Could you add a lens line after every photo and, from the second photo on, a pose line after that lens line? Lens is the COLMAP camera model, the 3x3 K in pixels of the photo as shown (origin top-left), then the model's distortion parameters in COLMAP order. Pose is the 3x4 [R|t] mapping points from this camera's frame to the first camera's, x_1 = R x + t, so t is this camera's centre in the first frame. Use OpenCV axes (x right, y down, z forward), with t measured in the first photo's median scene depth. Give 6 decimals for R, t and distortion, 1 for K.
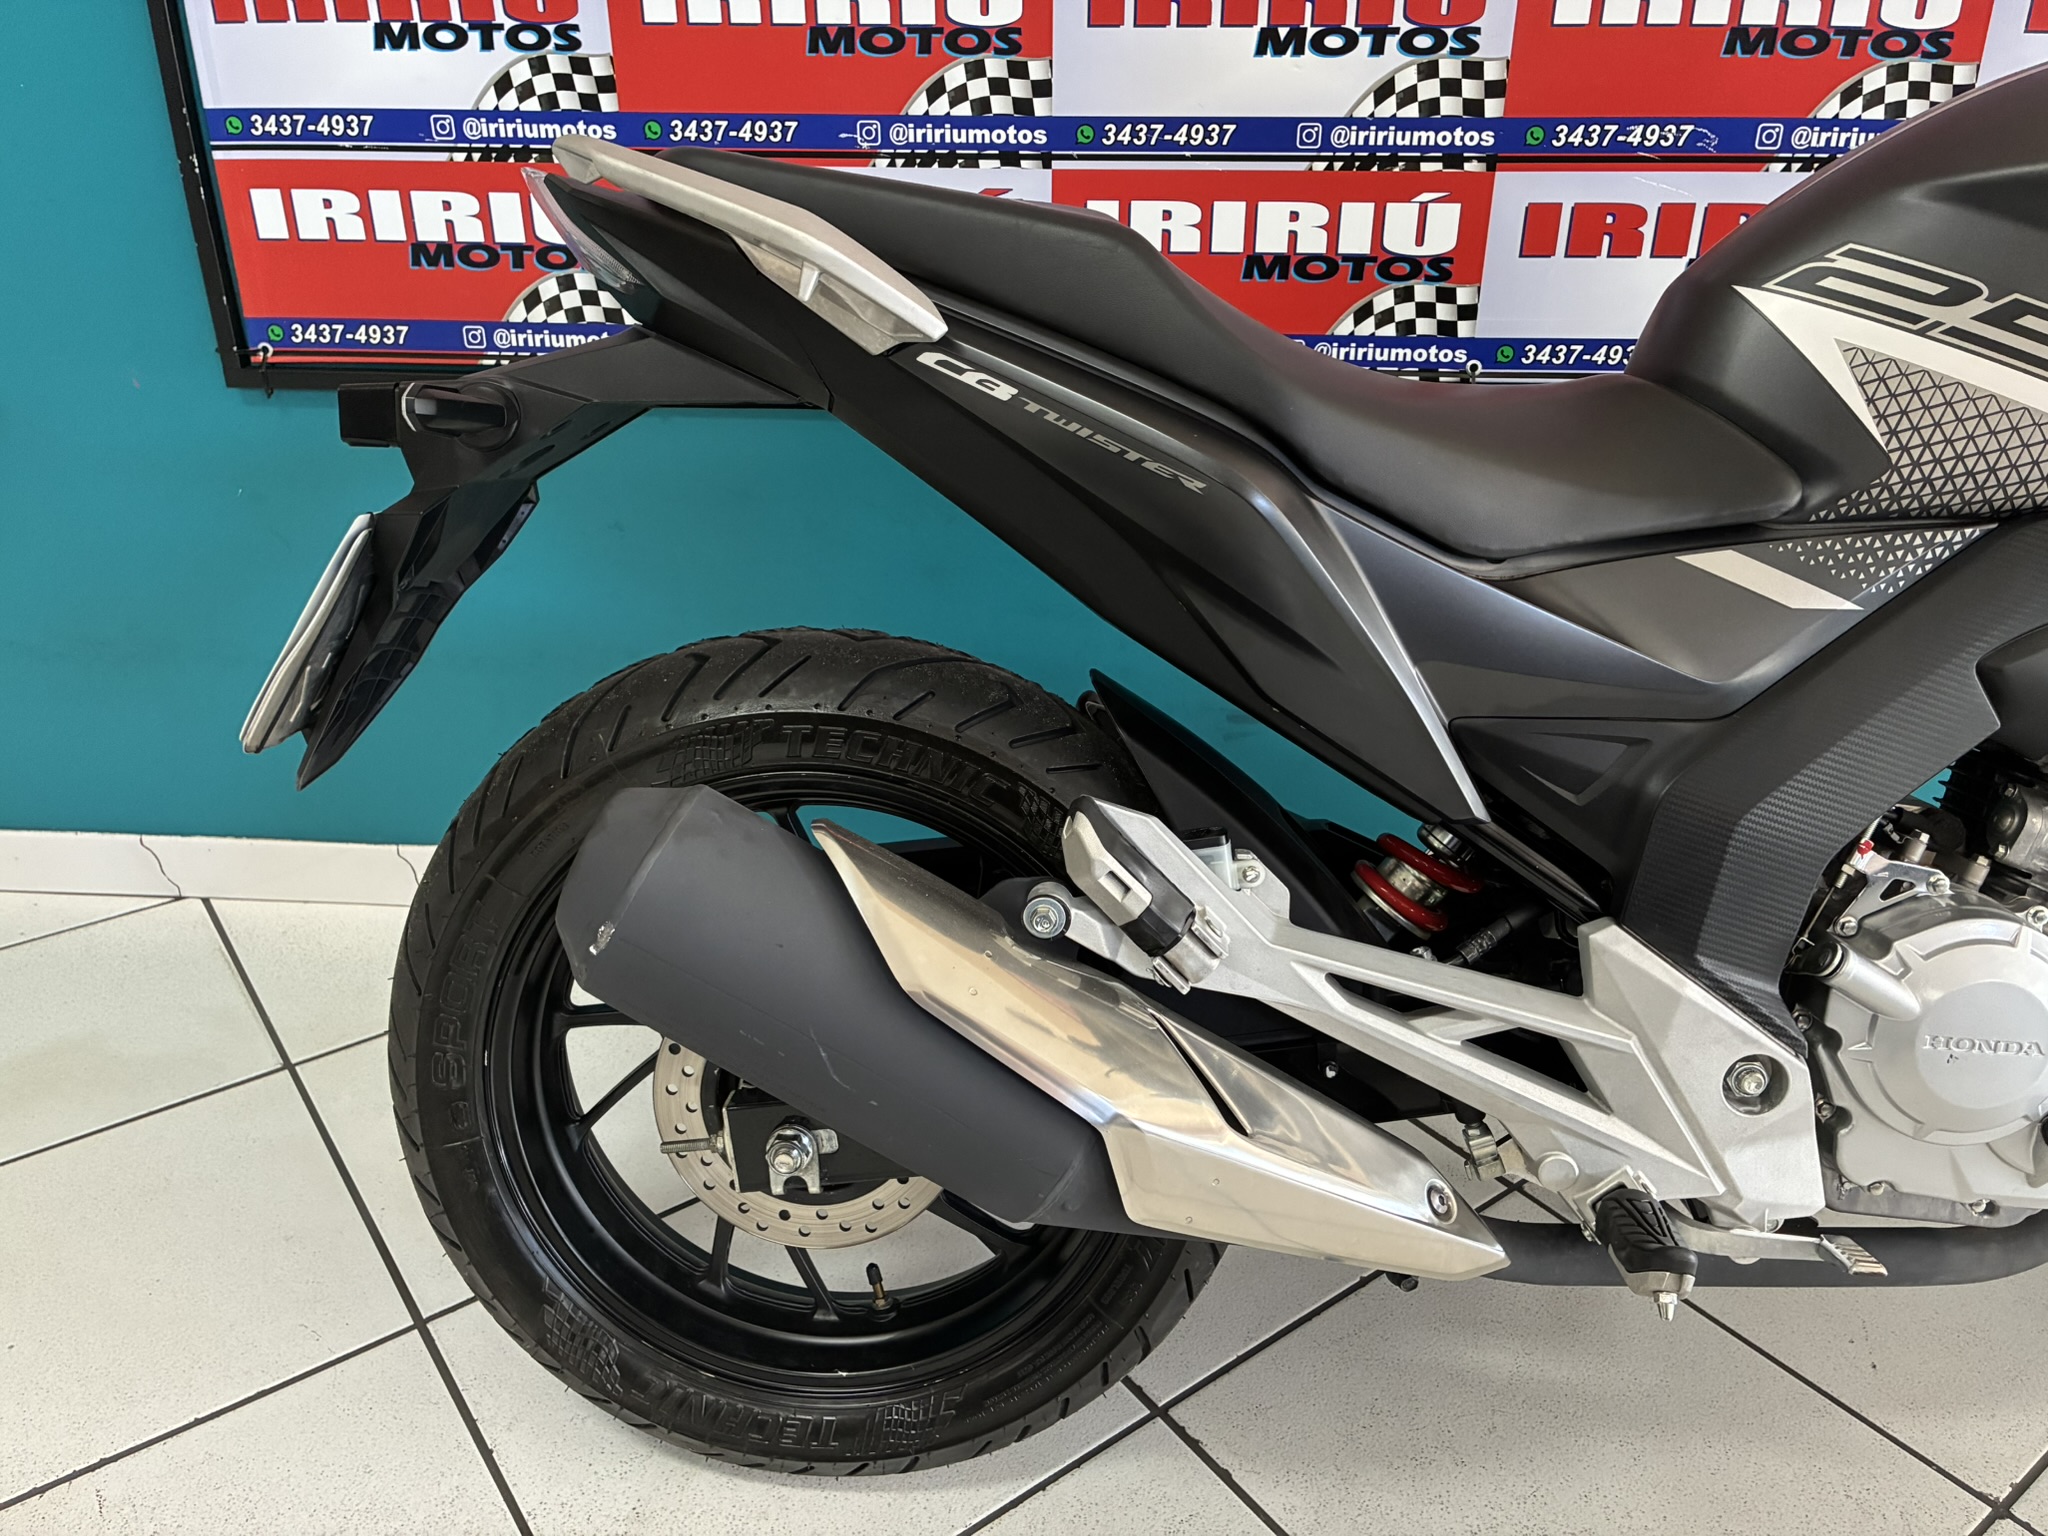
lens RADIAL K [[1535.9, 0, 1043.3], [0, 1535.9, 763.3], [0, 0, 1]] dist [0.037993, -0.058712]
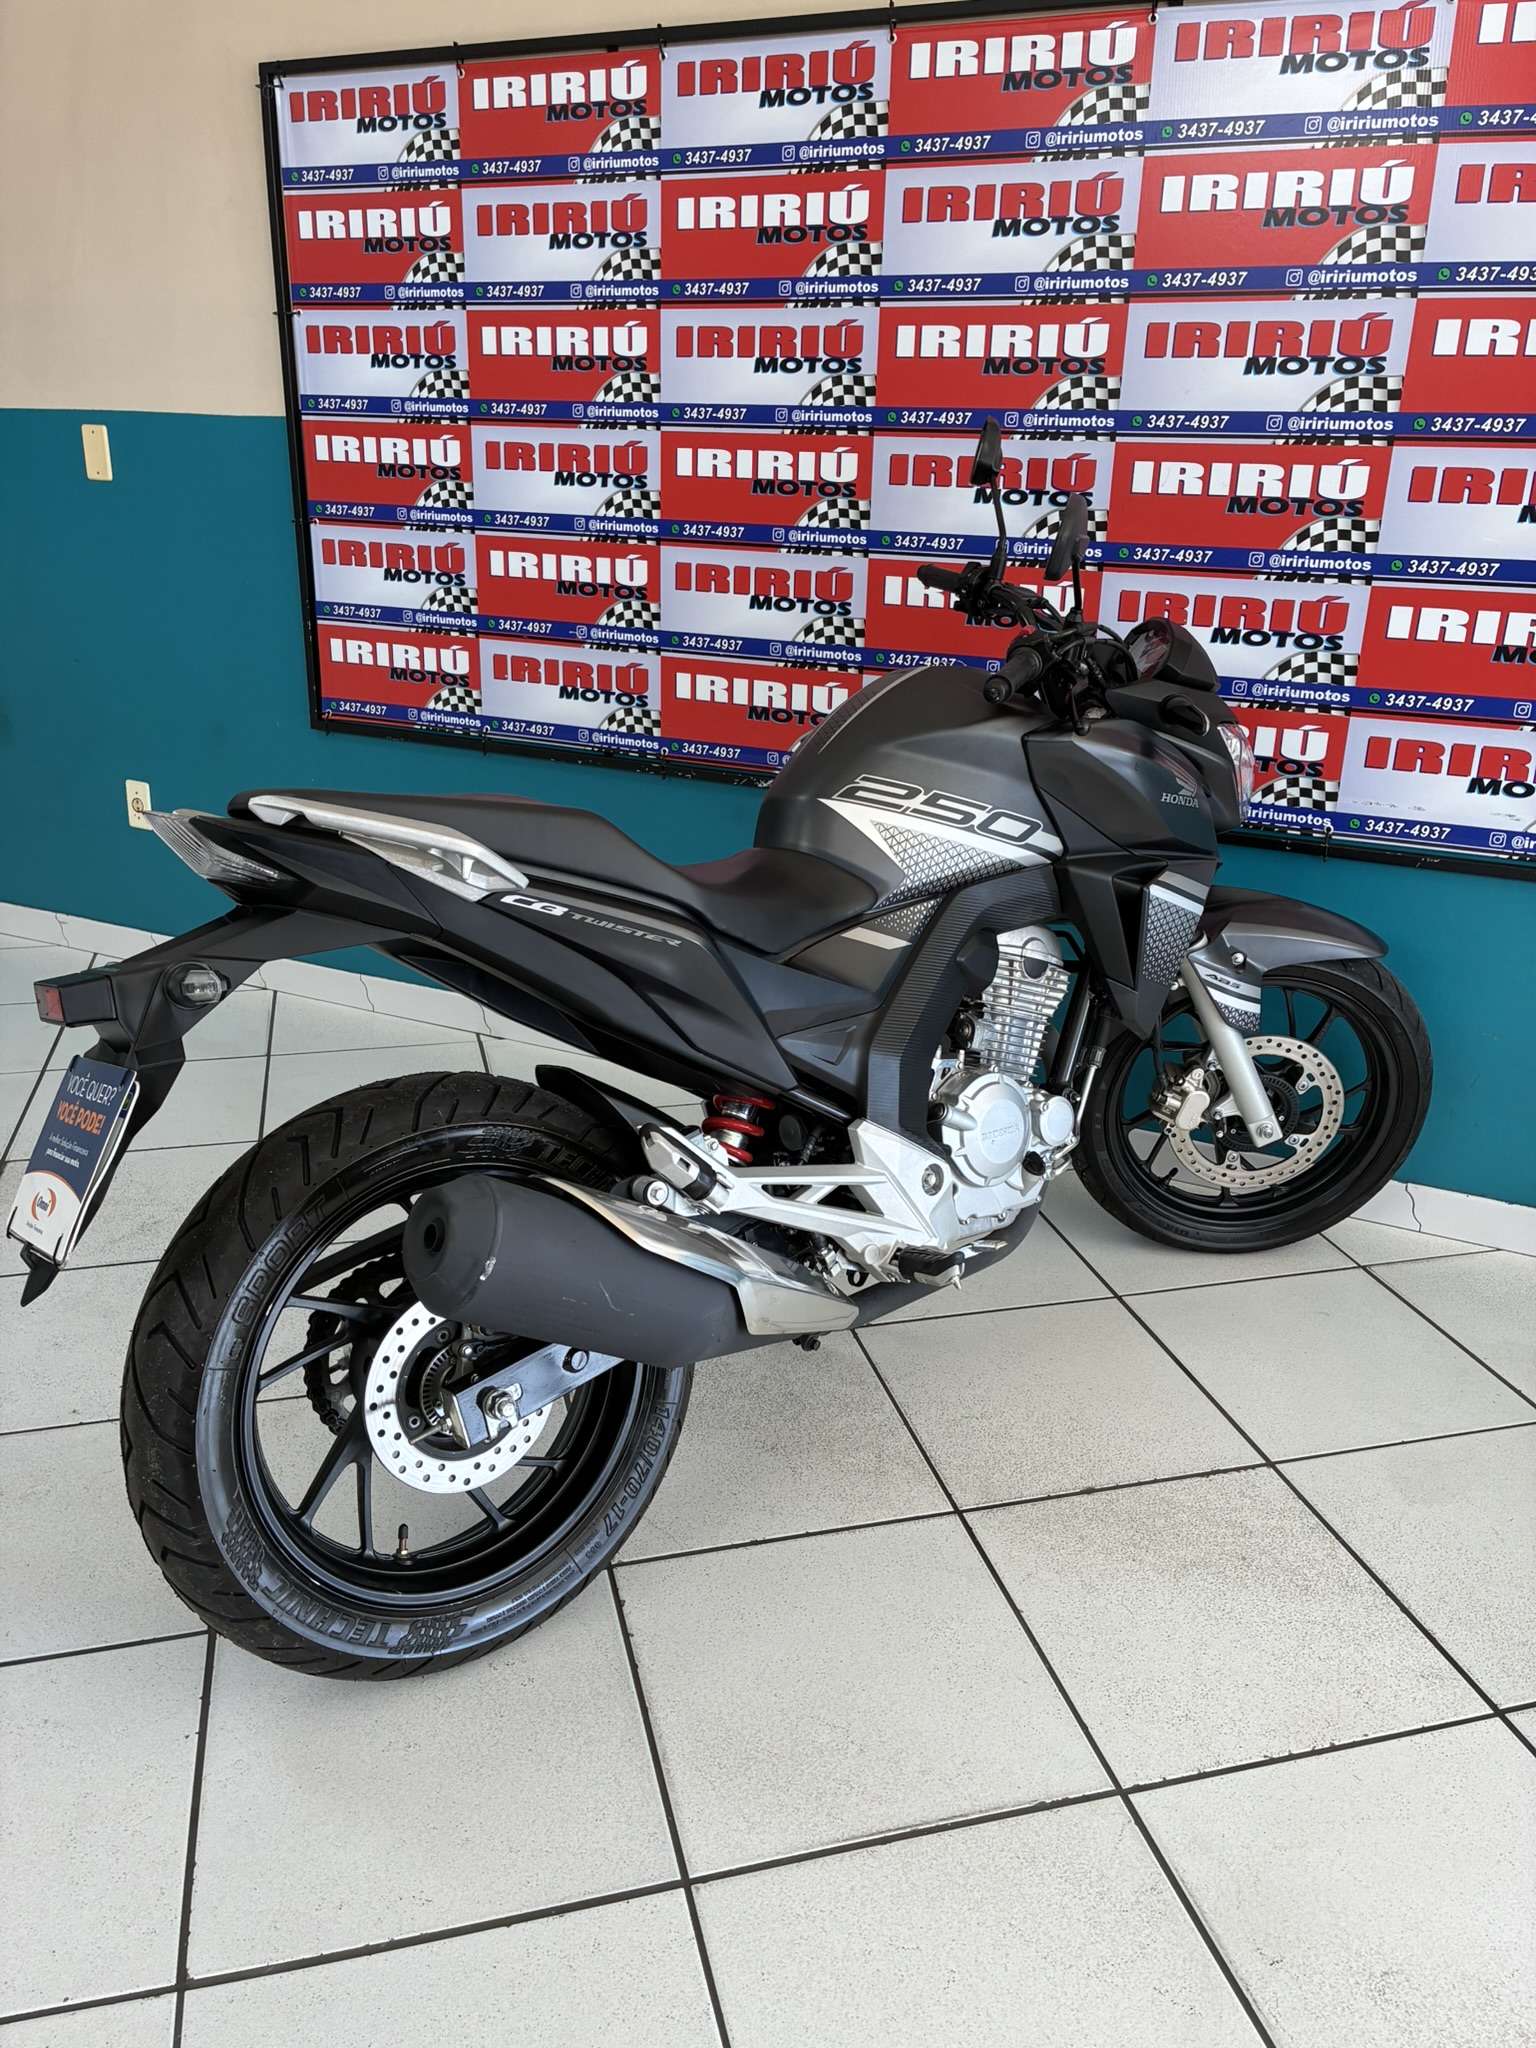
lens RADIAL K [[1535.9, 0, 774.0], [0, 1535.9, 1004.8], [0, 0, 1]] dist [0.037993, -0.058712]
pose [[0.743066, -0.205048, 0.637031, -0.856046], [0.259054, 0.965824, 0.008706, -0.078199], [-0.617045, 0.158556, 0.770789, -0.424390]]
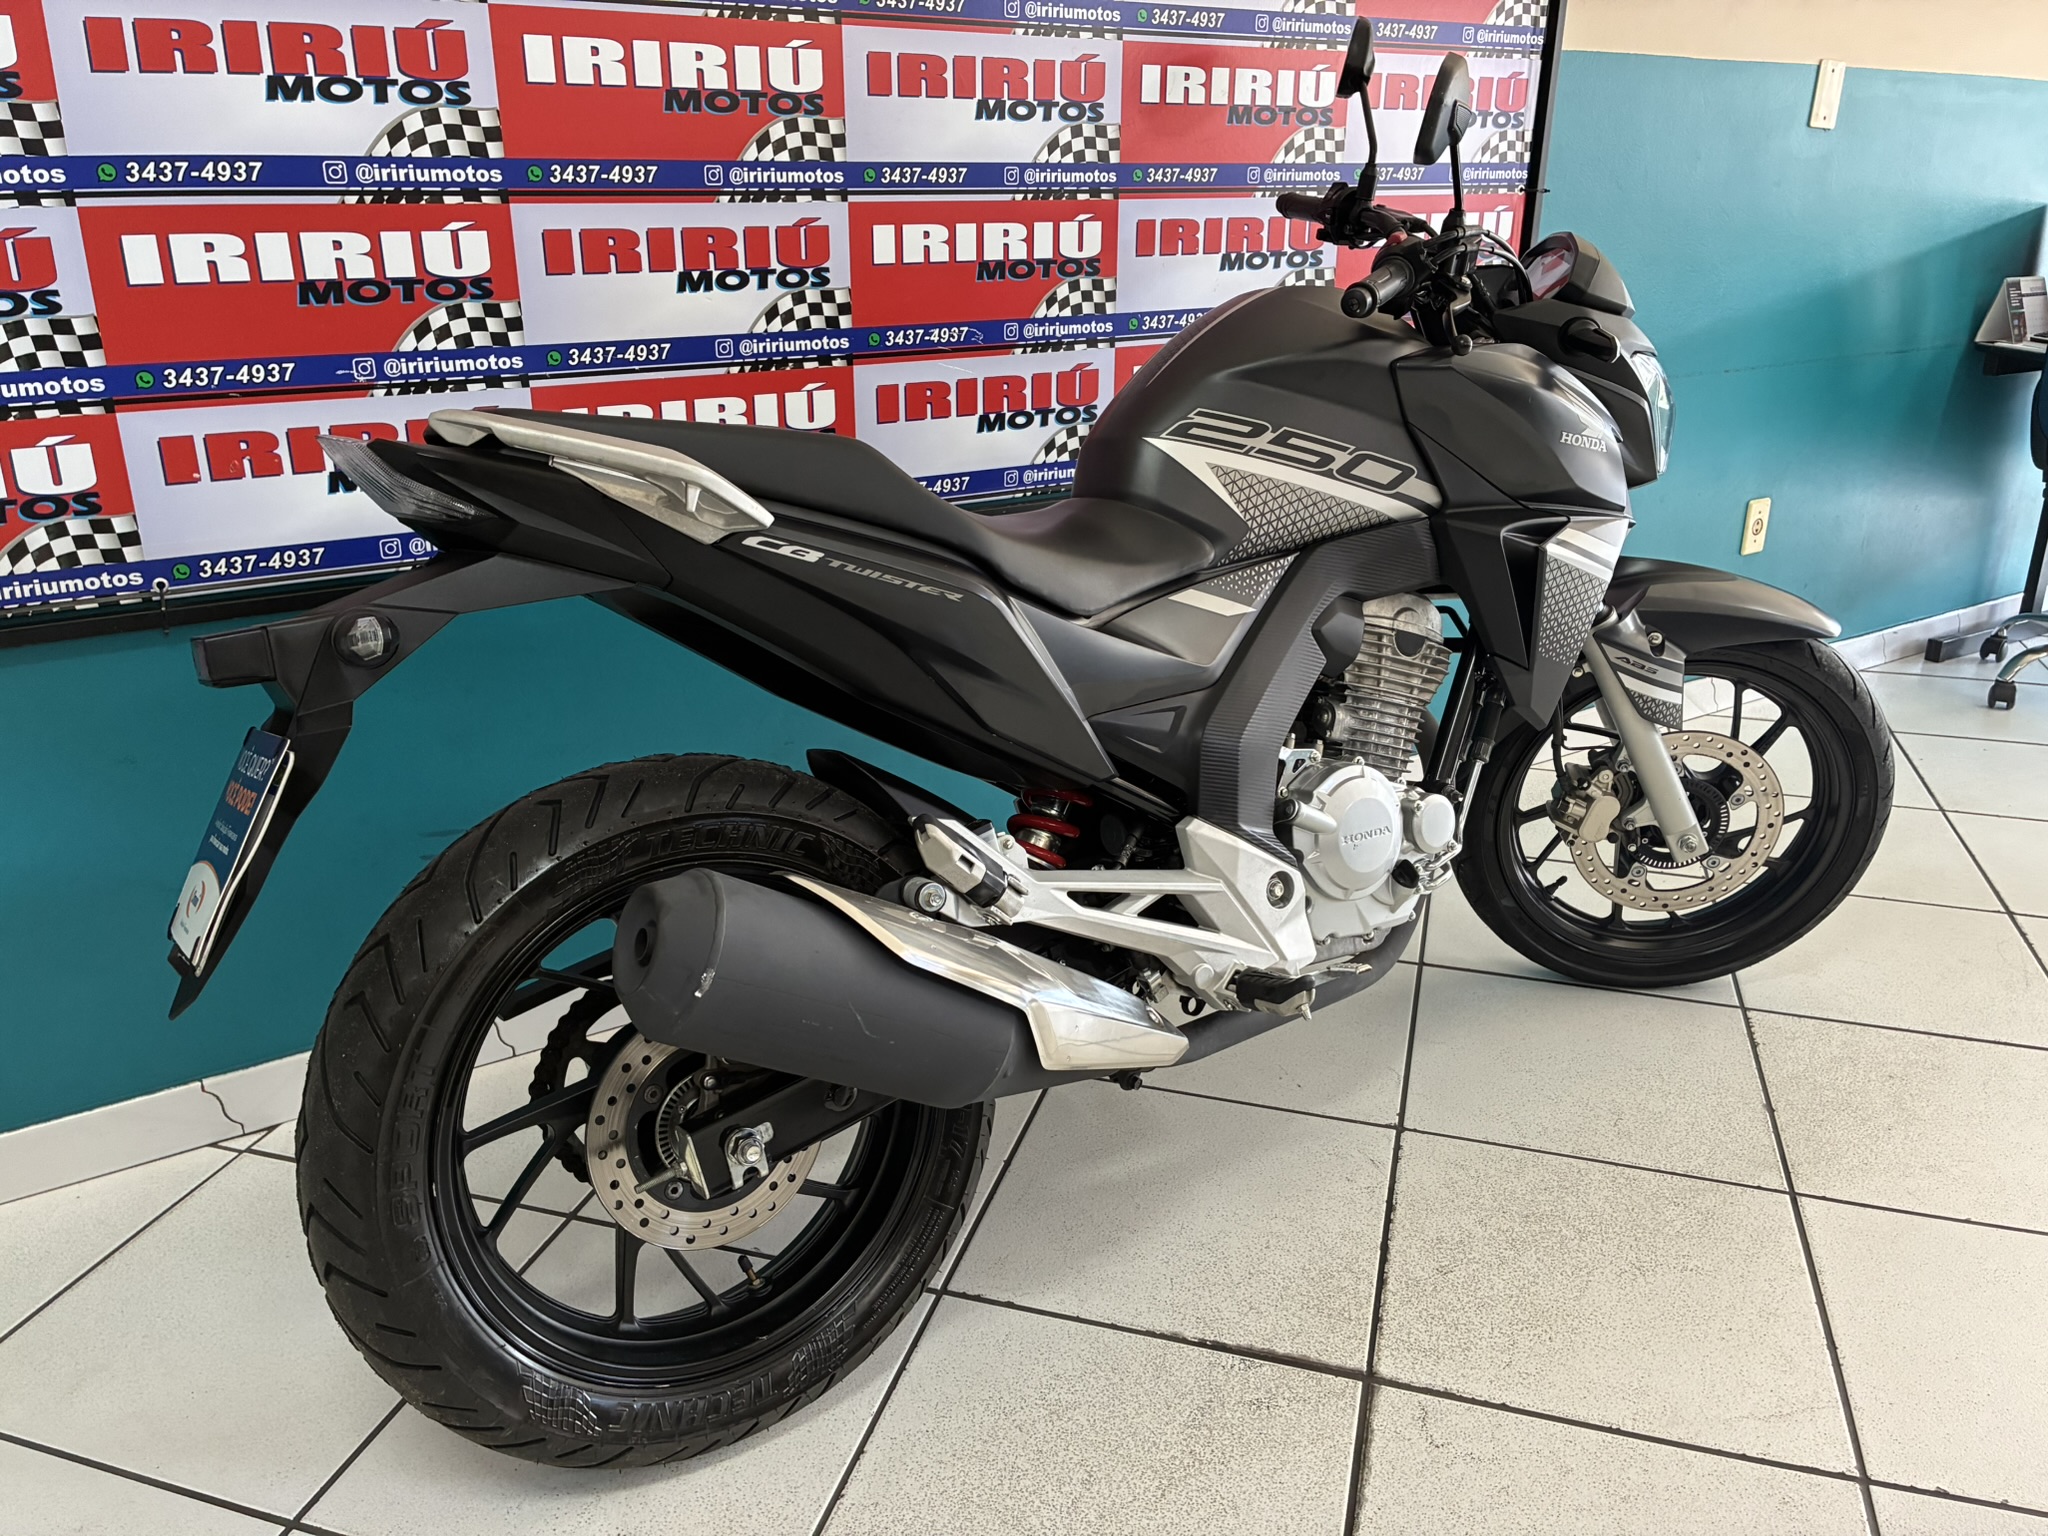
lens RADIAL K [[1535.9, 0, 1029.6], [0, 1535.9, 752.7], [0, 0, 1]] dist [0.037993, -0.058712]
pose [[0.797122, -0.211366, 0.565616, -0.631716], [0.259158, 0.965825, -0.004310, -0.002200], [-0.545375, 0.150020, 0.824658, -0.248640]]
